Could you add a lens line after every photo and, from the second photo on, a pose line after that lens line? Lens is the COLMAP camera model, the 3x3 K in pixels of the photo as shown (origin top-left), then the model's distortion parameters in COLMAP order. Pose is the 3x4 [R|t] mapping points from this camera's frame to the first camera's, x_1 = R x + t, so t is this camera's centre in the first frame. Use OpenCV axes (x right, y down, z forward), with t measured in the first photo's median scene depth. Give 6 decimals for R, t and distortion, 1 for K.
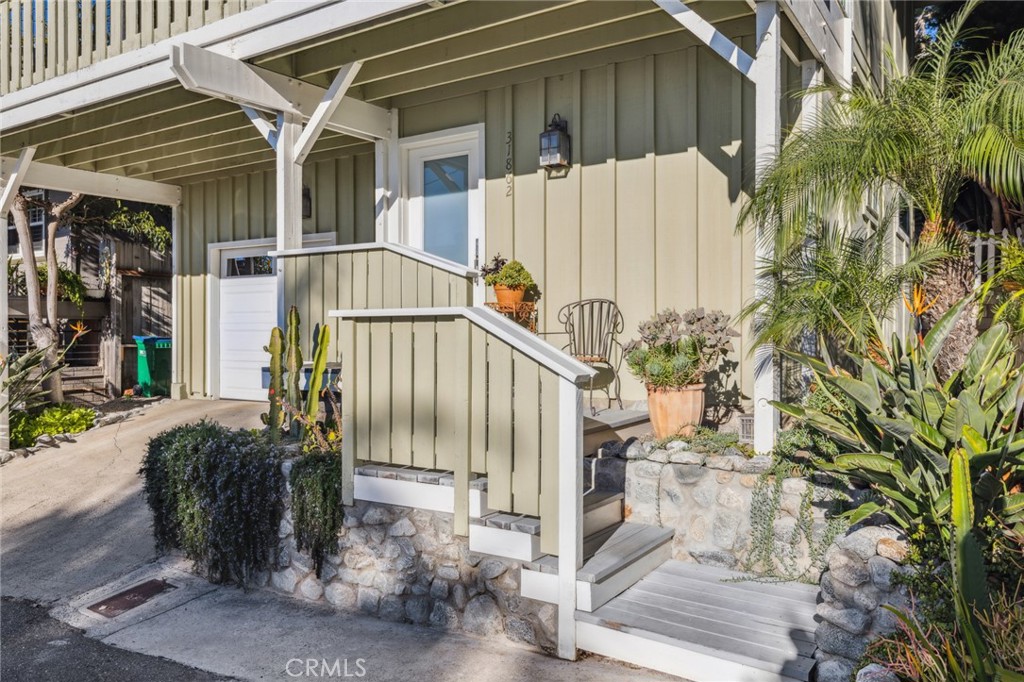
lens RADIAL K [[755.2, 0, 513.4], [0, 755.2, 344.4], [0, 0, 1]] dist [0.006079, -0.001650]
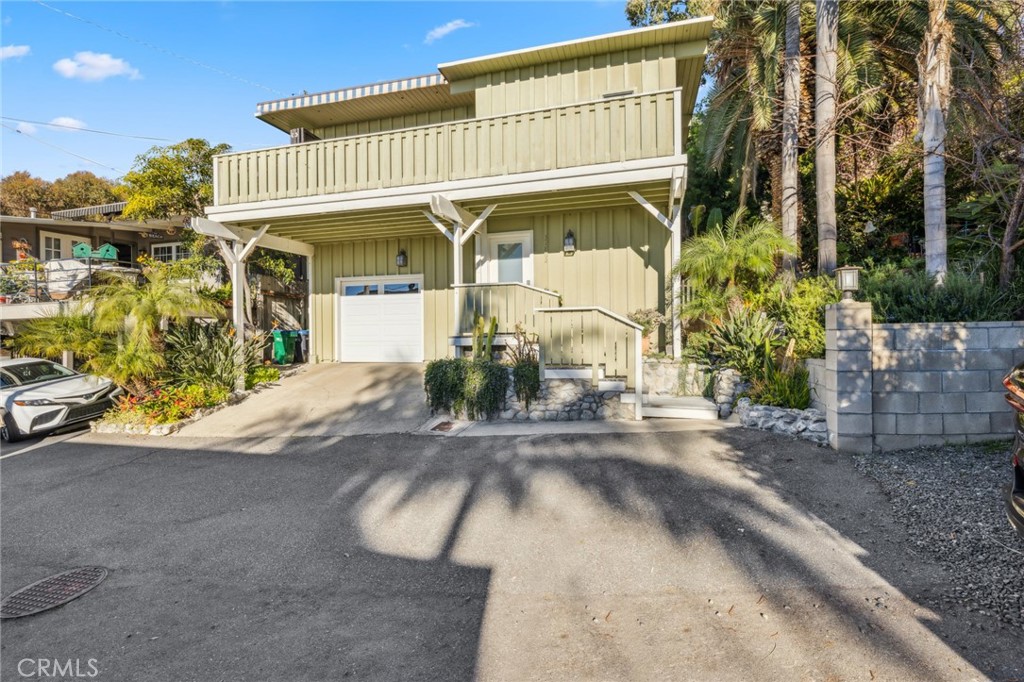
lens RADIAL K [[501.4, 0, 510.9], [0, 501.4, 334.8], [0, 0, 1]] dist [0.000507, 0.000037]
pose [[0.958796, -0.010965, 0.283884, -0.569558], [0.016195, 0.999739, -0.016083, 0.052360], [-0.283633, 0.020018, 0.958724, -0.464992]]
